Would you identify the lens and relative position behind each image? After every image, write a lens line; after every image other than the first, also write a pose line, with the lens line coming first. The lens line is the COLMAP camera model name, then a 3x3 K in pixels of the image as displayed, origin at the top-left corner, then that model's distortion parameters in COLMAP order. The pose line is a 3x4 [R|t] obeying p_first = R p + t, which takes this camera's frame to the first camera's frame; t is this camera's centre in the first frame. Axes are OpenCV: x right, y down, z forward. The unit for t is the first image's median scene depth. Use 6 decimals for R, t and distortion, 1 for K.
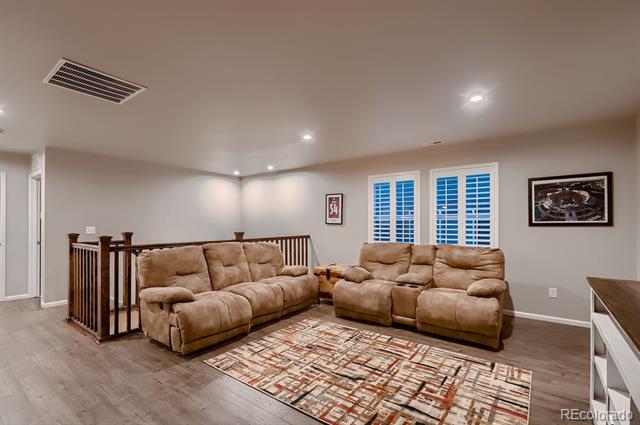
lens RADIAL K [[298.4, 0, 315.2], [0, 298.4, 224.5], [0, 0, 1]] dist [0.005042, -0.003385]
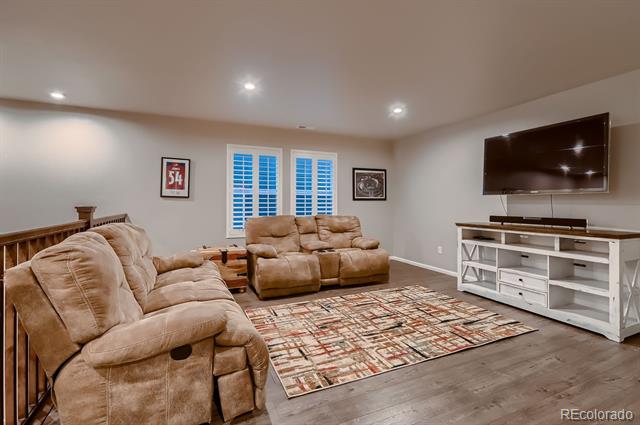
lens RADIAL K [[298.4, 0, 321.9], [0, 298.4, 206.9], [0, 0, 1]] dist [0.005042, -0.003385]
pose [[0.467954, -0.005945, 0.883733, -0.718617], [0.002765, 0.999982, 0.005263, 0.032470], [-0.883748, -0.000019, 0.467963, 0.500561]]
